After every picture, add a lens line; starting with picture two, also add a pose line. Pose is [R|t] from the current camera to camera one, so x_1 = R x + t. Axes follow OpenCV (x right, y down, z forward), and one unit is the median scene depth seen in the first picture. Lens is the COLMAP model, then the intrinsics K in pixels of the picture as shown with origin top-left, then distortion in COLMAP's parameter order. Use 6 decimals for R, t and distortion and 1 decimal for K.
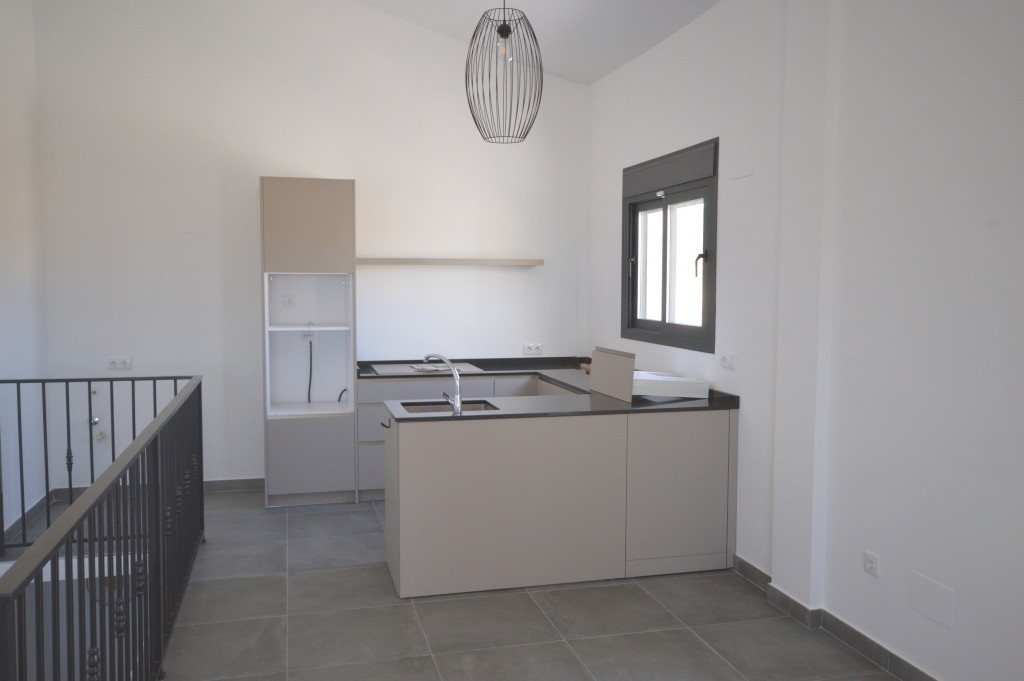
lens RADIAL K [[857.0, 0, 512.0], [0, 857.0, 340.5], [0, 0, 1]] dist [0.015673, 0.000957]
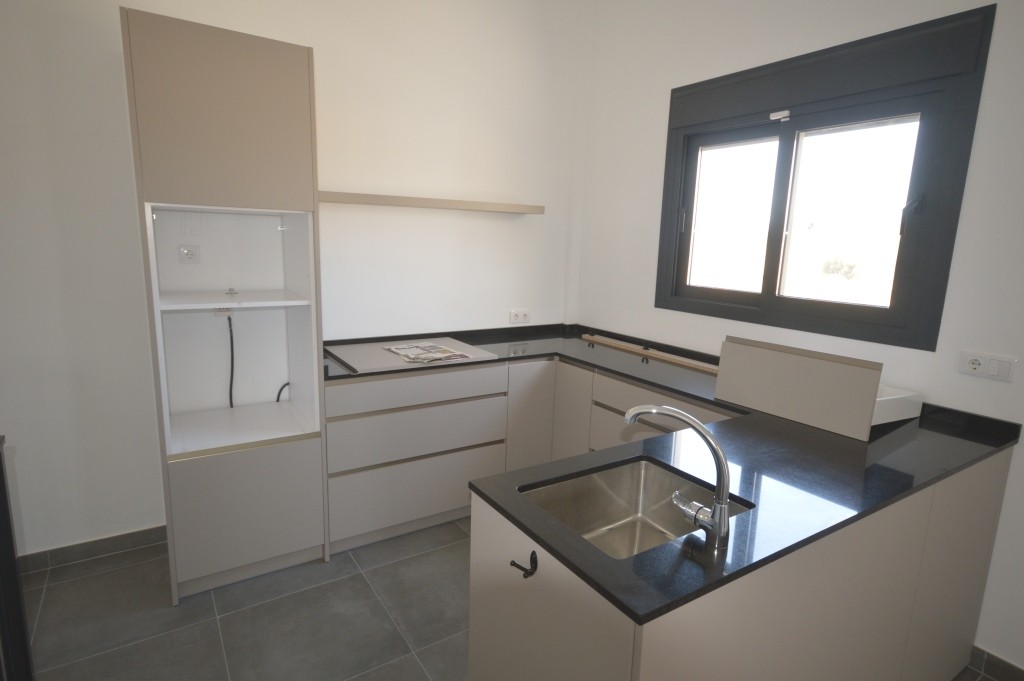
lens RADIAL K [[550.3, 0, 512.0], [0, 550.3, 340.5], [0, 0, 1]] dist [-0.005066, 0.000490]
pose [[0.948981, -0.032701, 0.313633, -0.174190], [-0.005276, 0.992823, 0.119480, -0.035058], [-0.315289, -0.115039, 0.941997, 0.570419]]
